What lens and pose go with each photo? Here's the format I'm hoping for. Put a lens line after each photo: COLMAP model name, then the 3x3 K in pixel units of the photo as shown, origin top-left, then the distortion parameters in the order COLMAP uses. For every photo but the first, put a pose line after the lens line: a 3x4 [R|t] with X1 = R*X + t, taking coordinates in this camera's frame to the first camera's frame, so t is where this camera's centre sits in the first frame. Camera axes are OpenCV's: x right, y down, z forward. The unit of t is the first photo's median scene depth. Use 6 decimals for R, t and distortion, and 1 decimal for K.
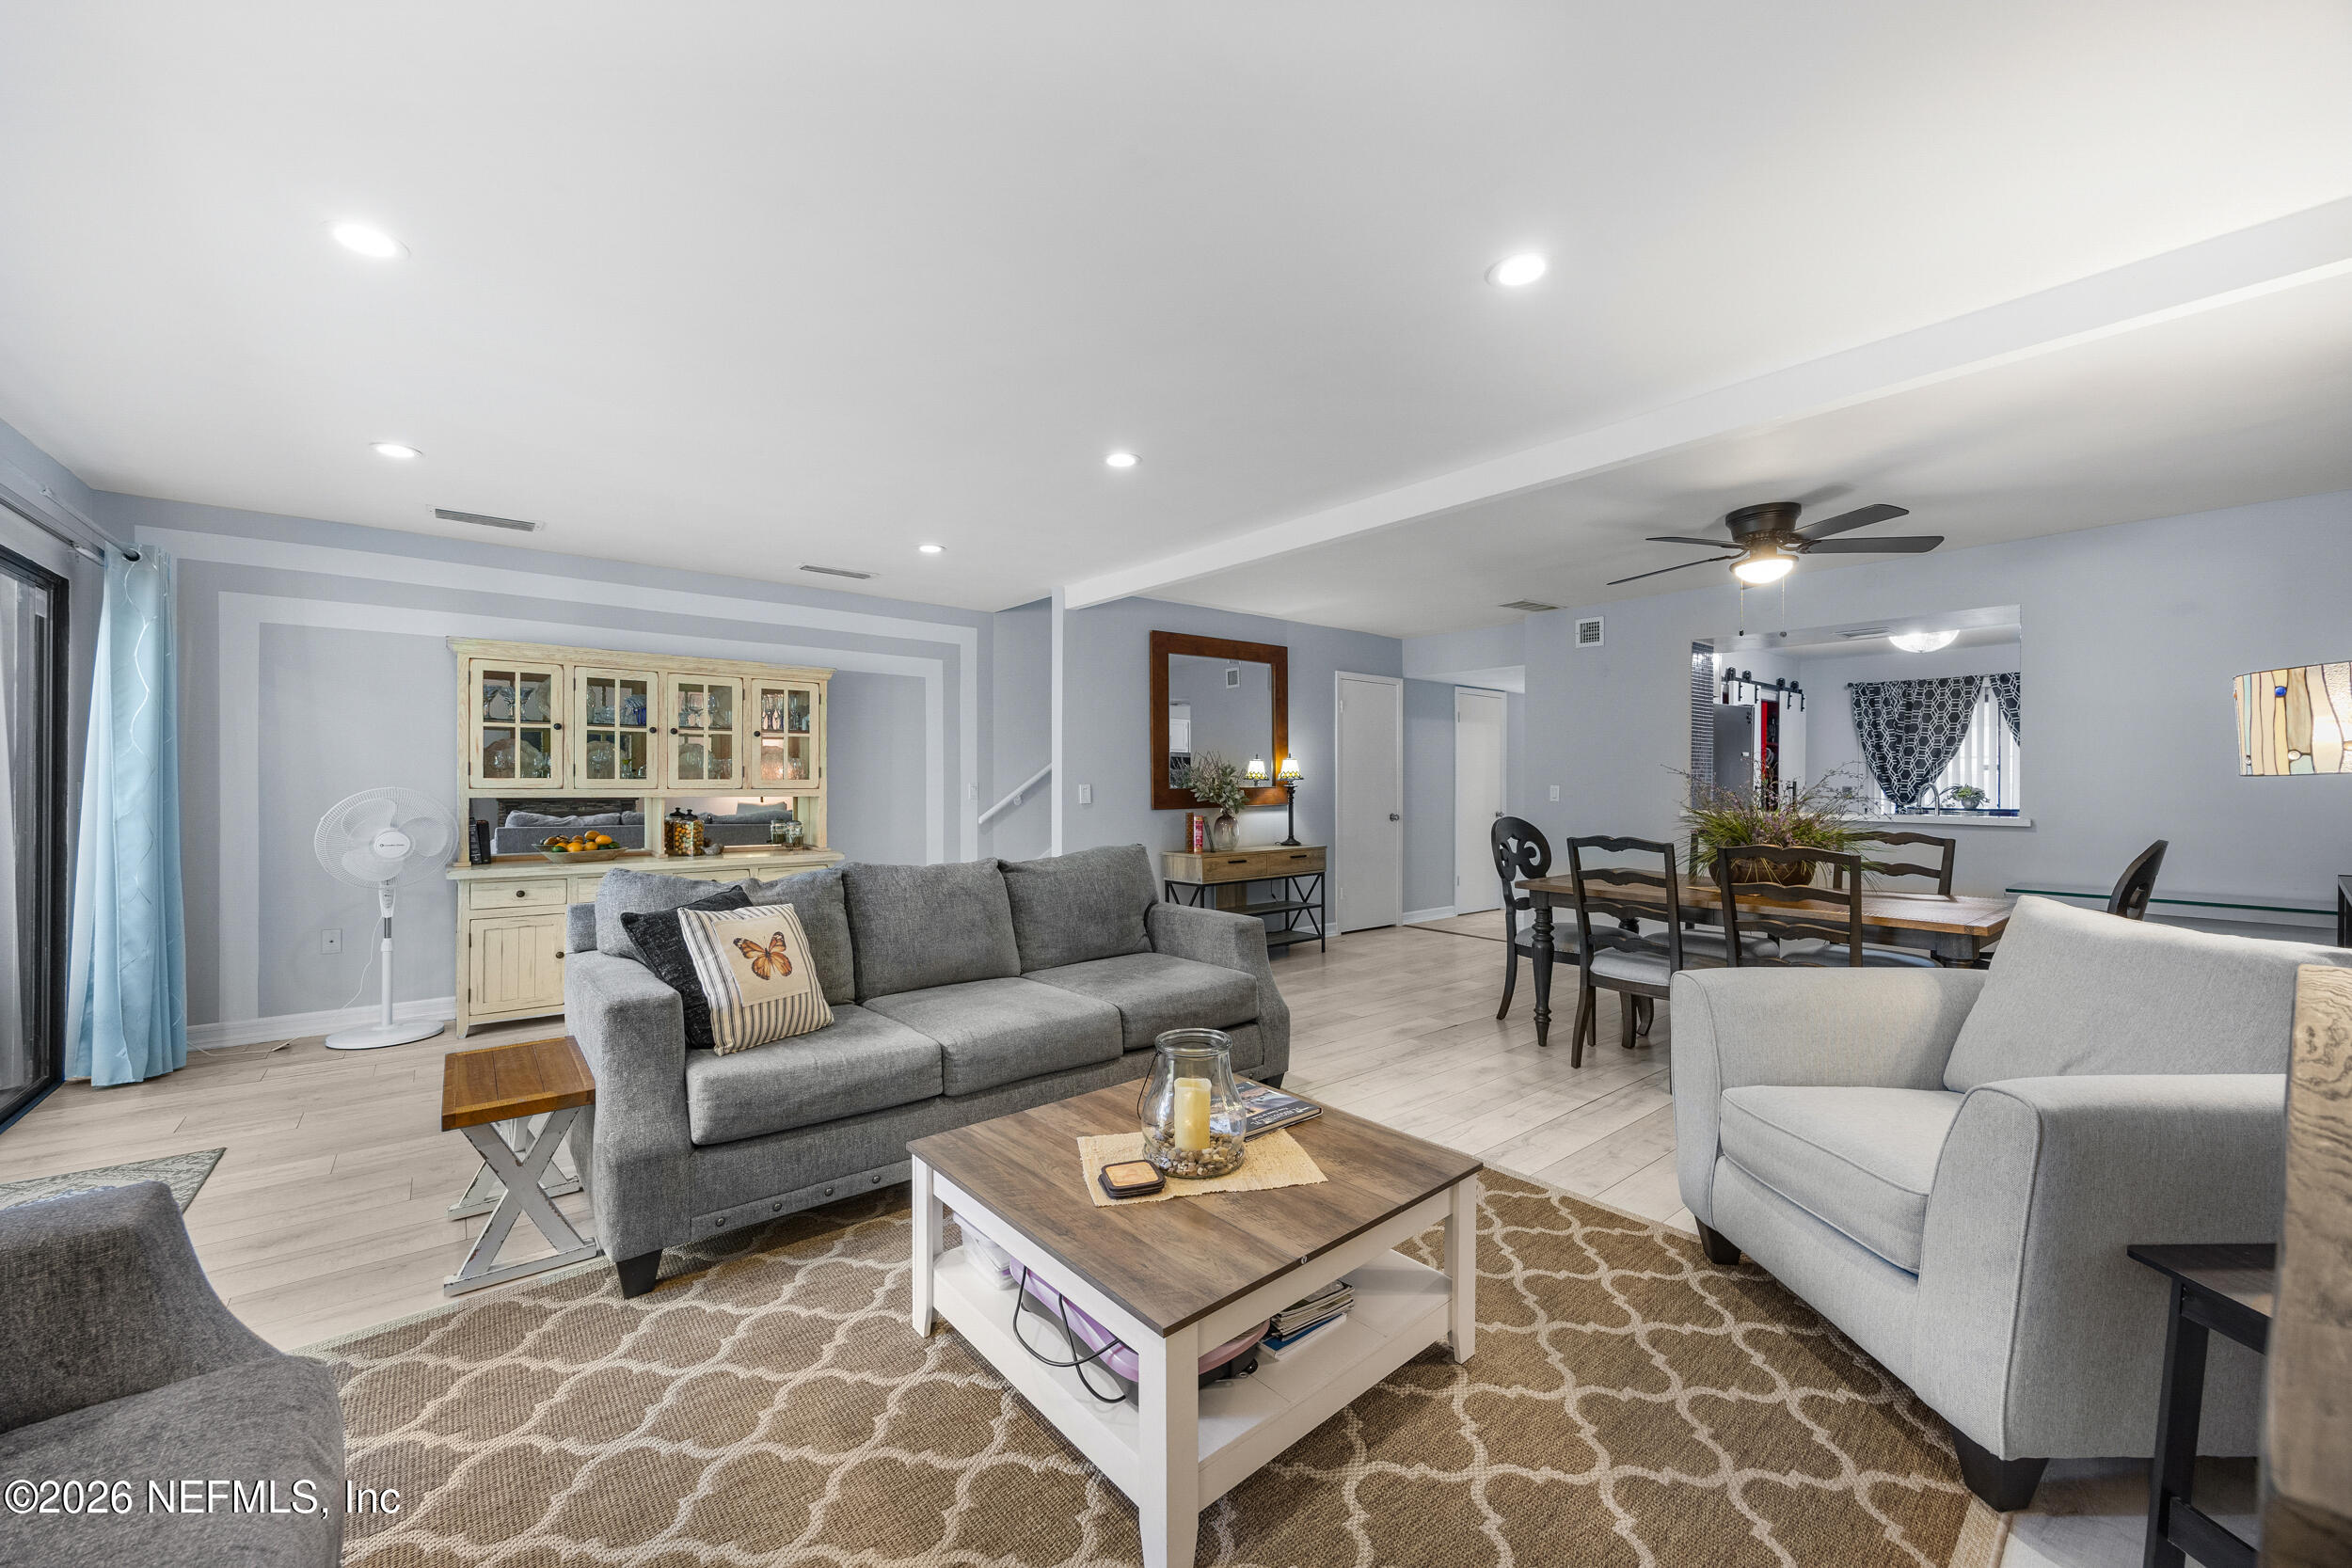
lens RADIAL K [[898.4, 0, 1184.1], [0, 898.4, 783.8], [0, 0, 1]] dist [-0.006927, -0.000386]
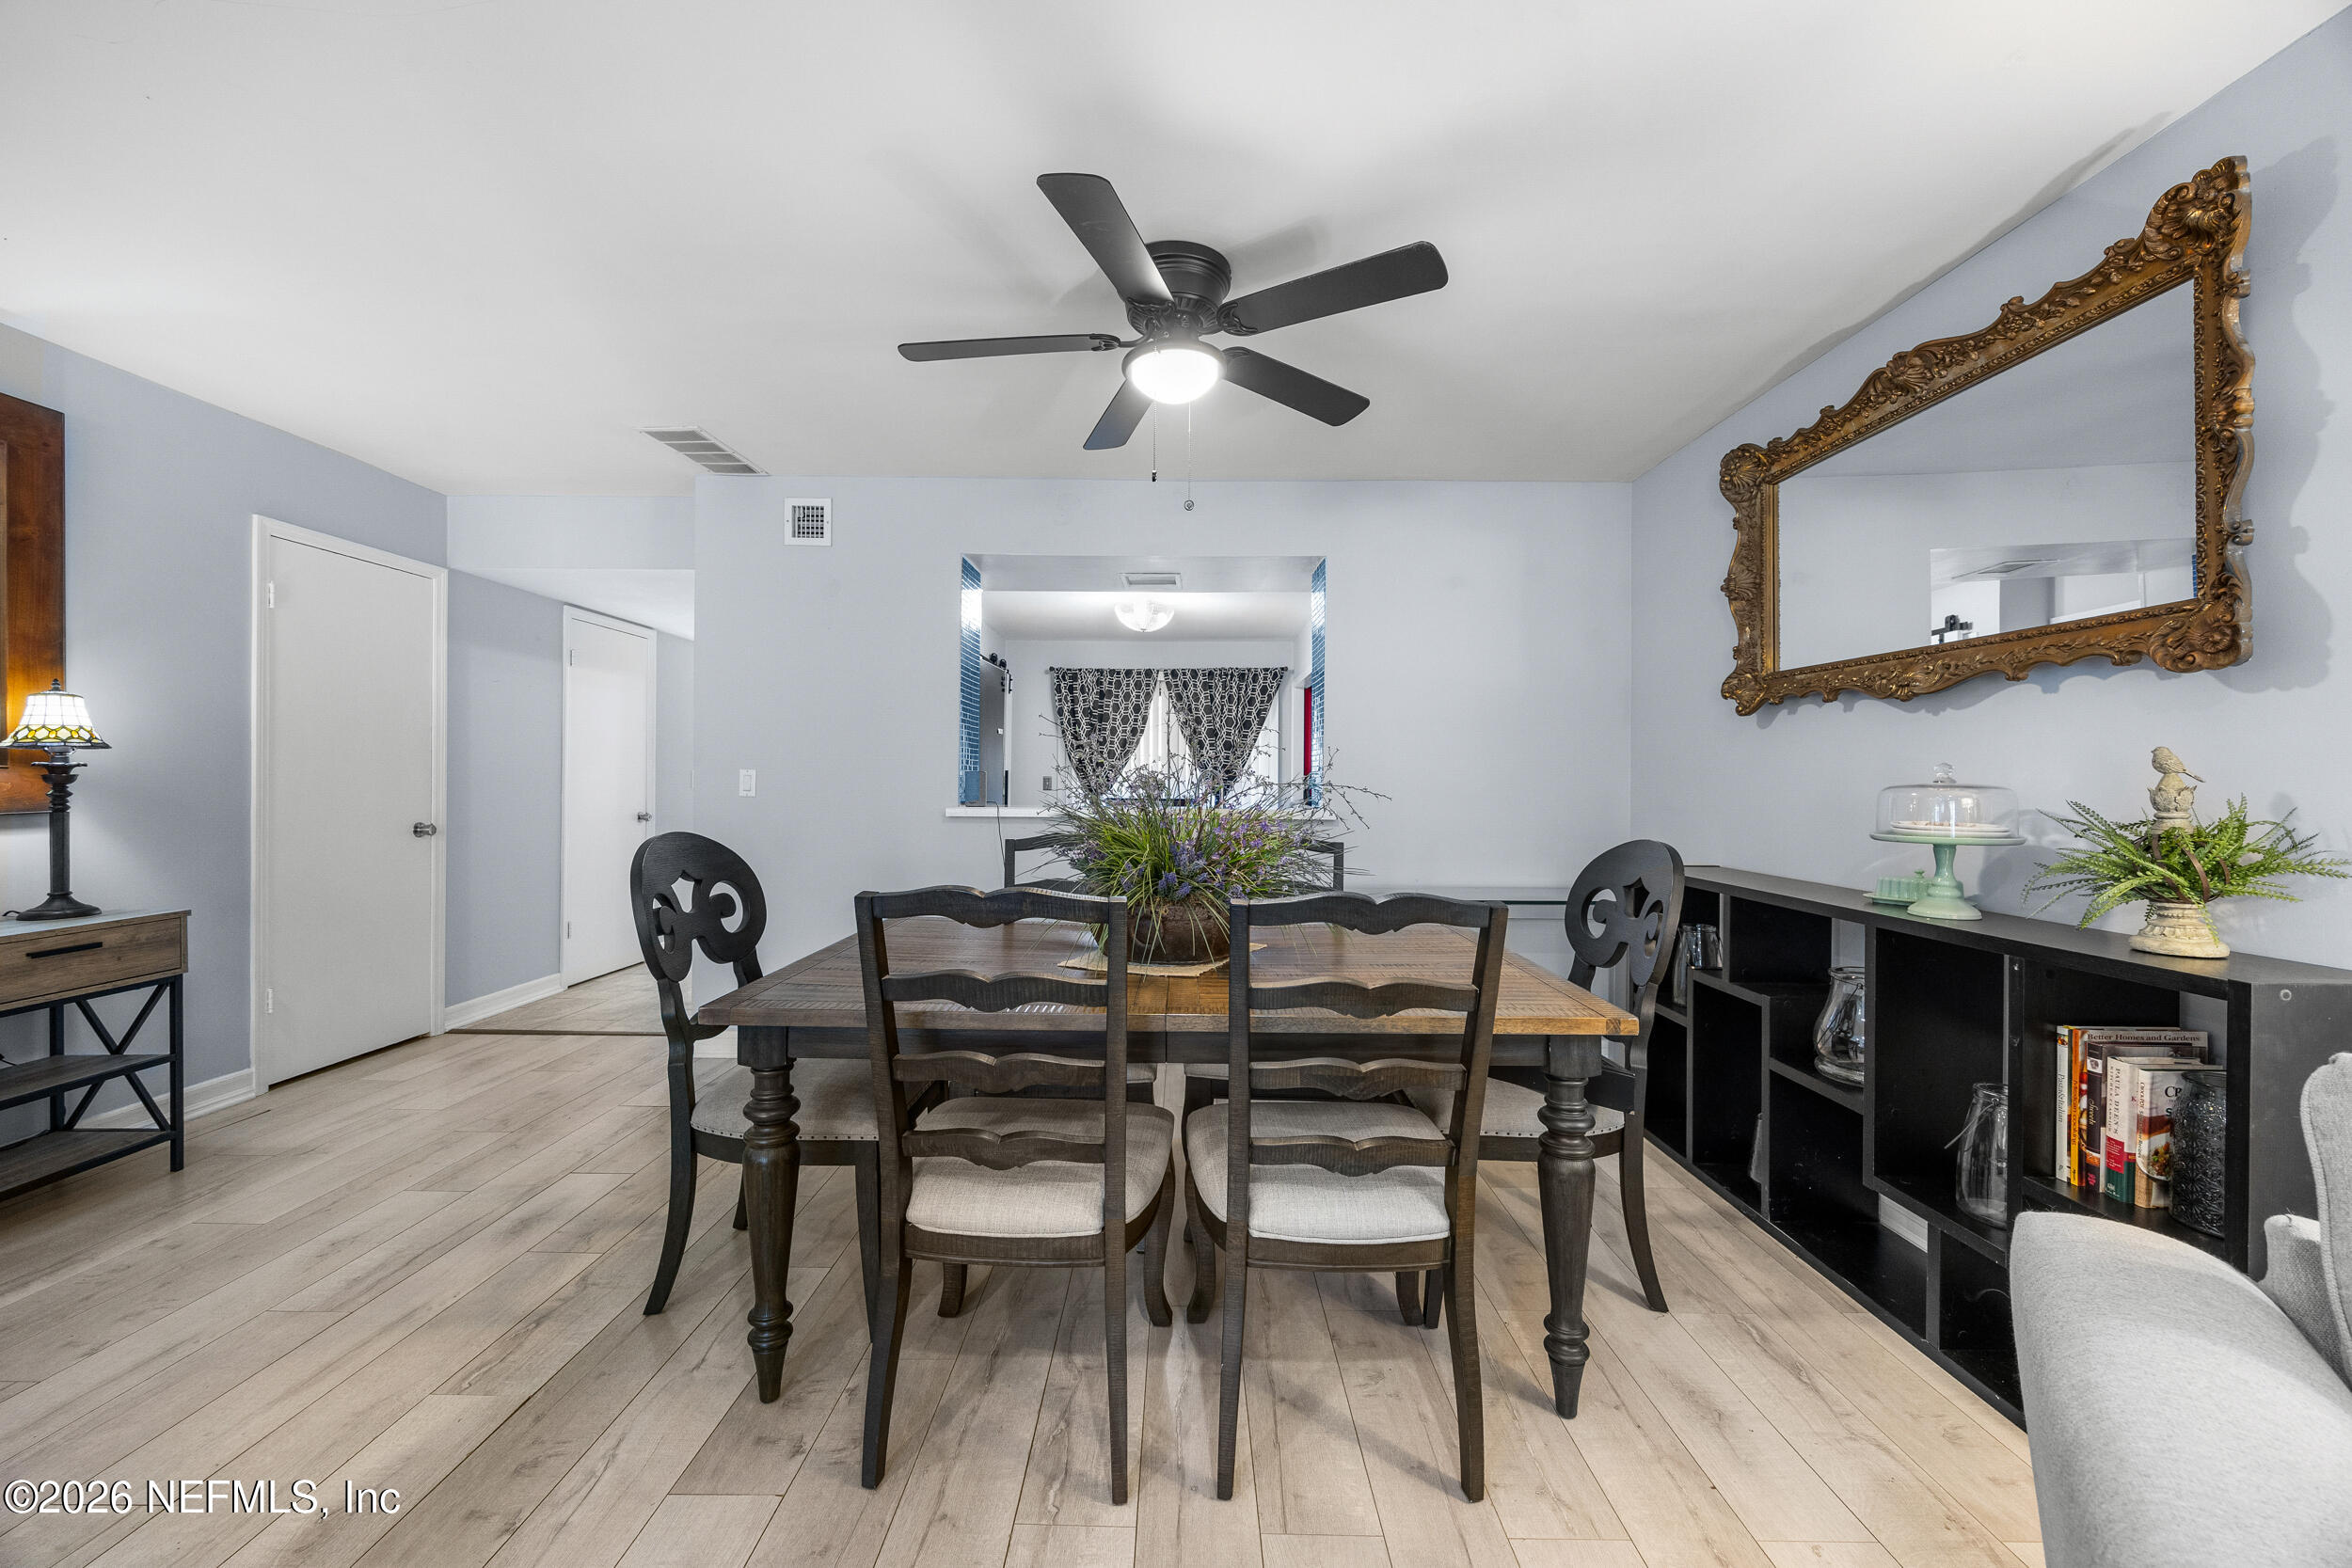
lens RADIAL K [[898.4, 0, 1175.3], [0, 898.4, 779.9], [0, 0, 1]] dist [-0.006927, -0.000386]
pose [[0.638752, 0.003026, 0.769407, 0.127375], [-0.005437, 0.999985, 0.000581, 0.006572], [-0.769393, -0.004554, 0.638759, 0.375367]]
